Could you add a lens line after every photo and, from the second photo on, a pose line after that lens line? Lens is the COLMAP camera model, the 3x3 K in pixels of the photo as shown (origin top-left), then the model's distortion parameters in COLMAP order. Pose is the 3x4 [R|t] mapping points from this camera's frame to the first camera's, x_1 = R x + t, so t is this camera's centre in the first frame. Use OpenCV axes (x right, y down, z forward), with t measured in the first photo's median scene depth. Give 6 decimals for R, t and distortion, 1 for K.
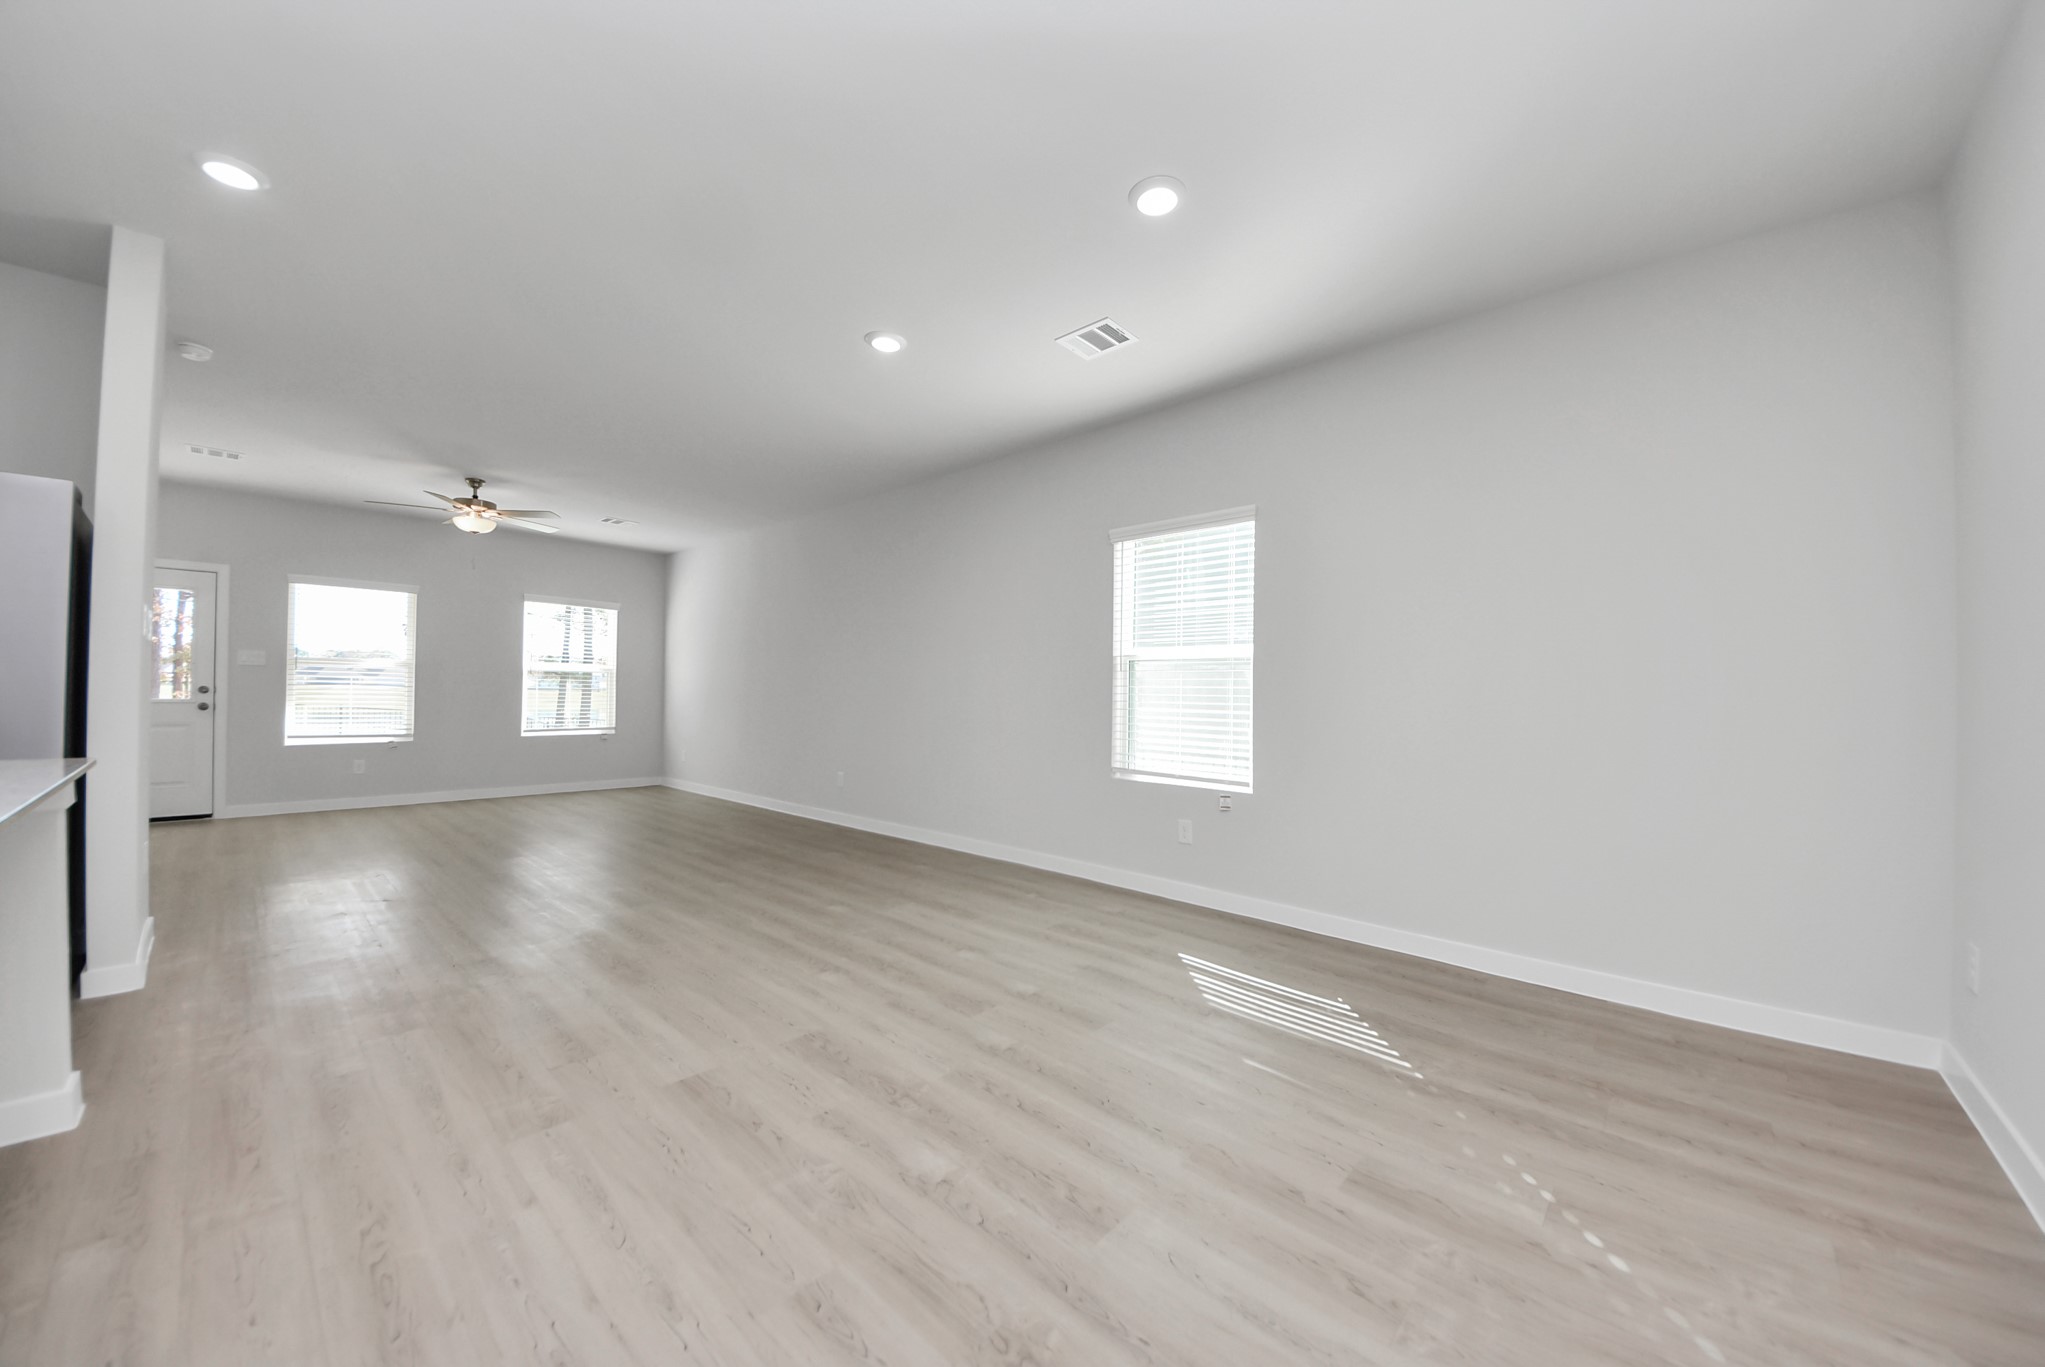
lens RADIAL K [[742.4, 0, 1002.9], [0, 742.4, 689.3], [0, 0, 1]] dist [0.011410, -0.010512]
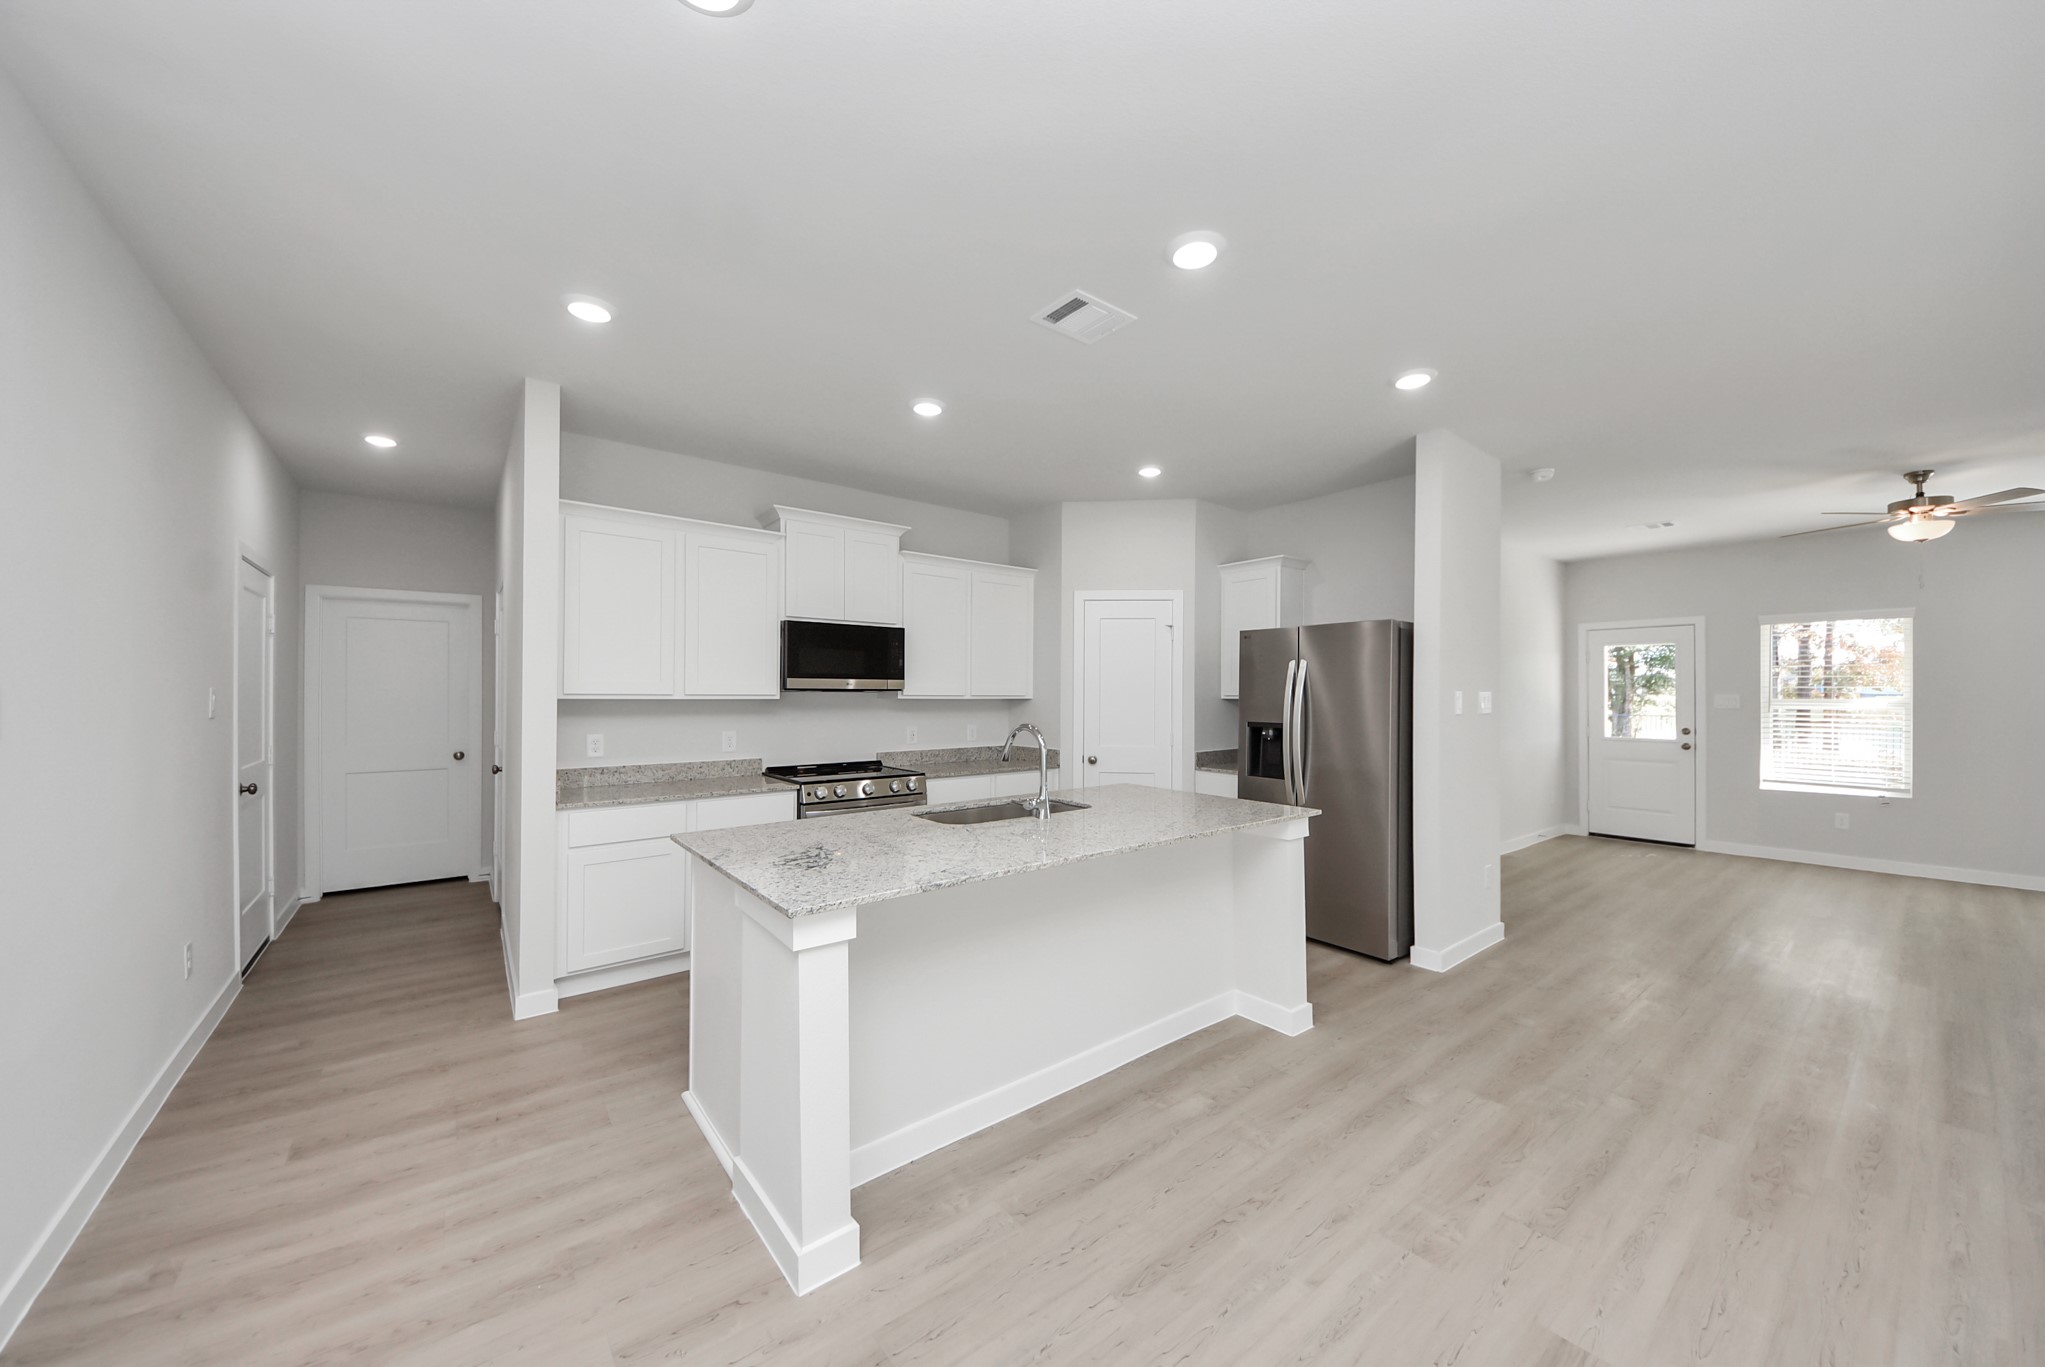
lens RADIAL K [[736.7, 0, 1048.9], [0, 736.7, 691.1], [0, 0, 1]] dist [0.001763, -0.009876]
pose [[-0.120104, -0.017094, -0.992614, 0.240527], [0.001882, 0.999846, -0.017446, -0.080562], [0.992760, -0.003963, -0.120053, 0.356587]]
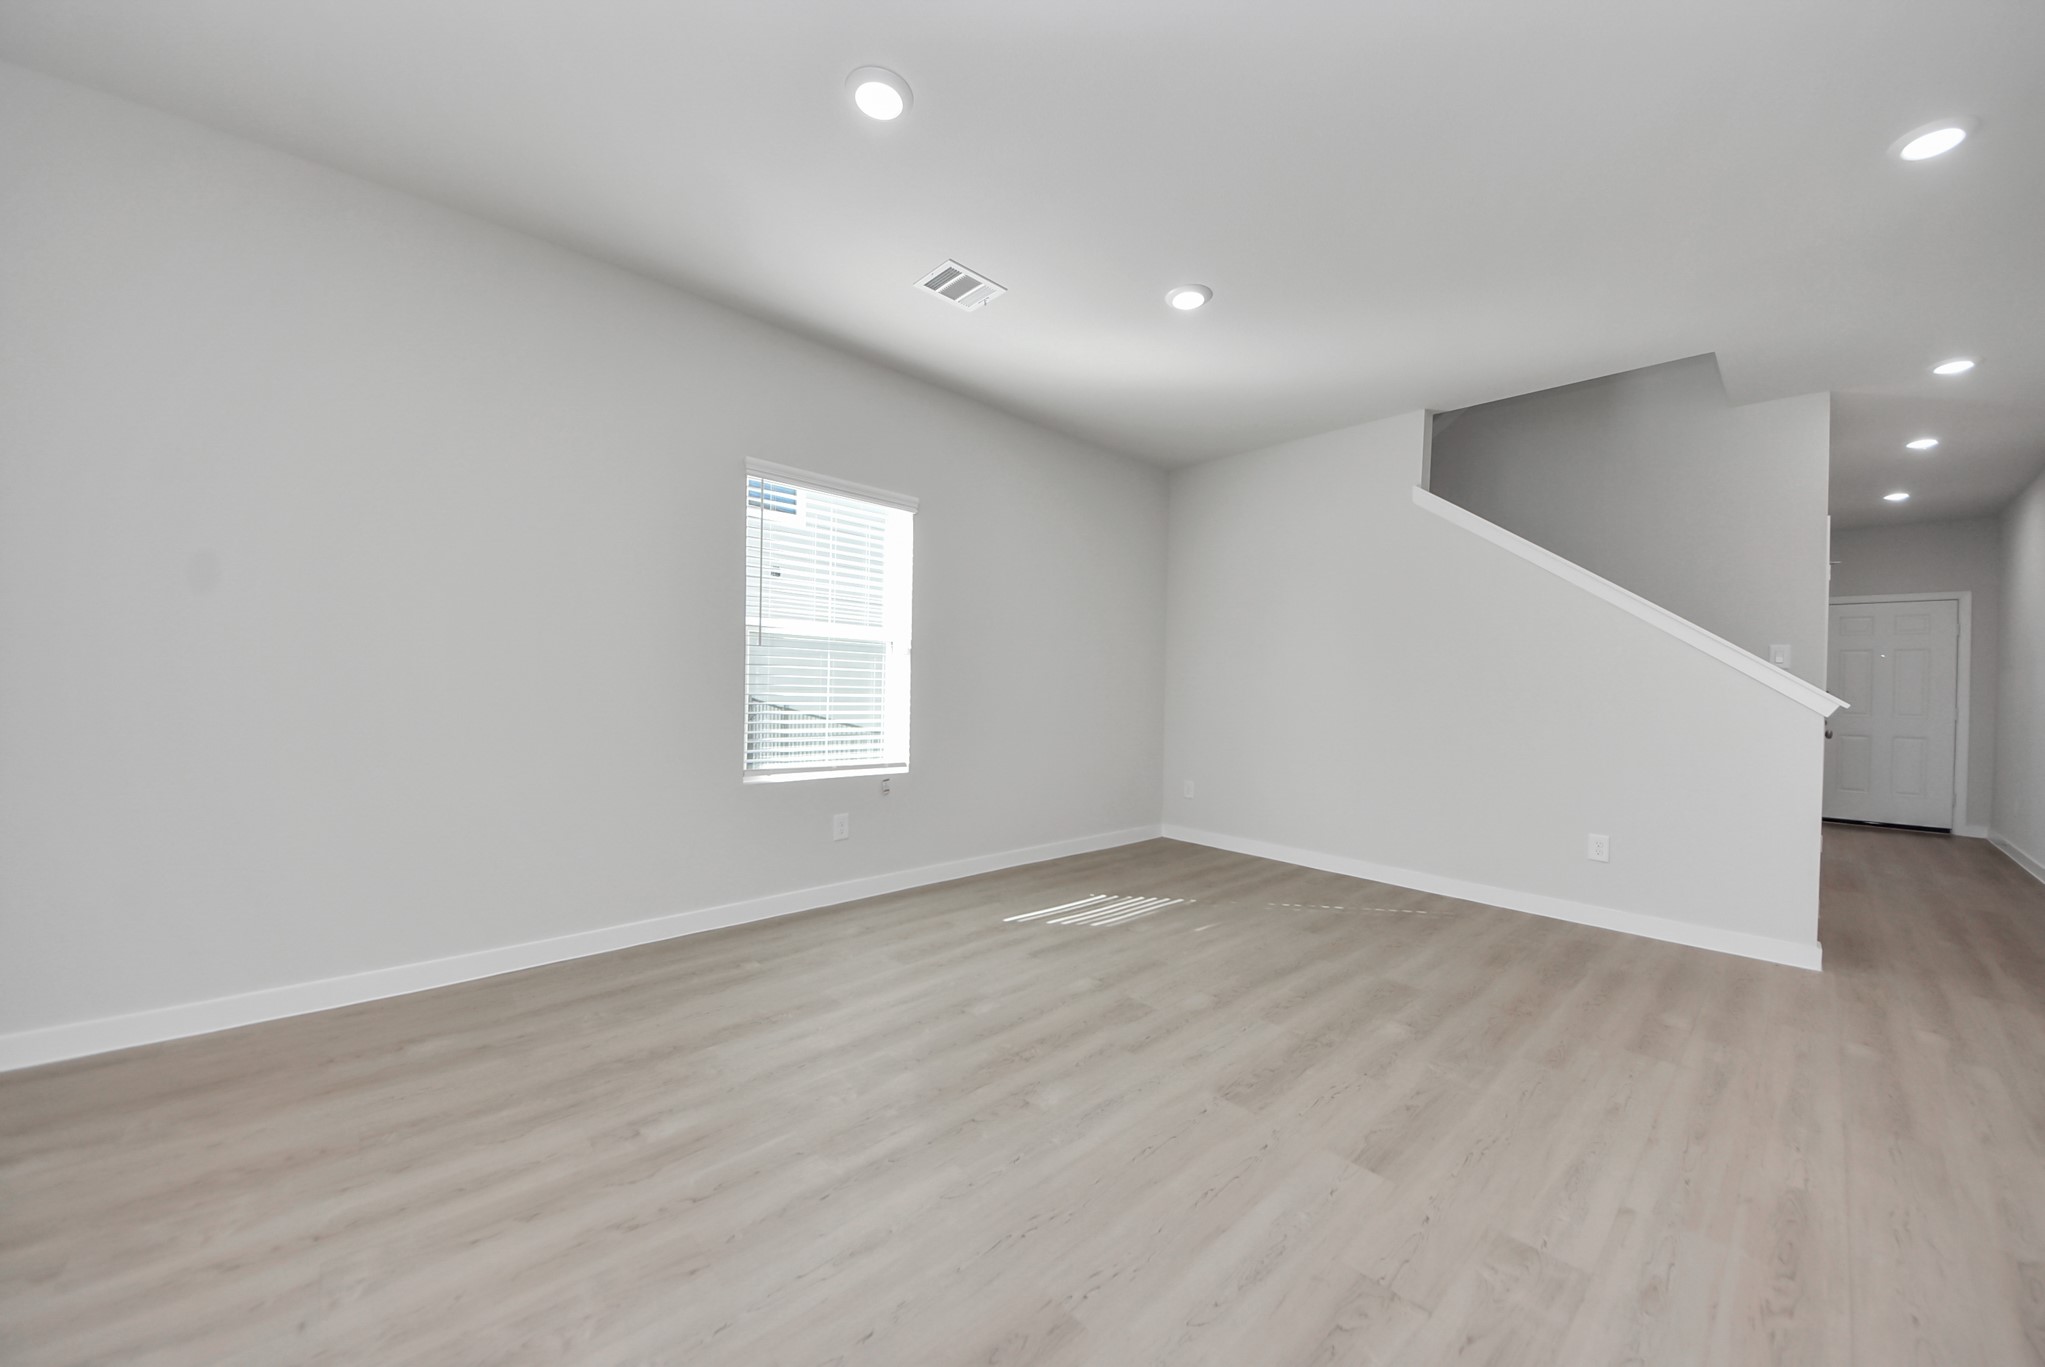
lens RADIAL K [[785.7, 0, 1022.5], [0, 785.7, 683.5], [0, 0, 1]] dist [0.017111, -0.010054]
pose [[0.035694, -0.023889, 0.999077, -0.825313], [-0.026826, 0.999331, 0.024854, -0.017243], [-0.999003, -0.027688, 0.035029, 0.863241]]
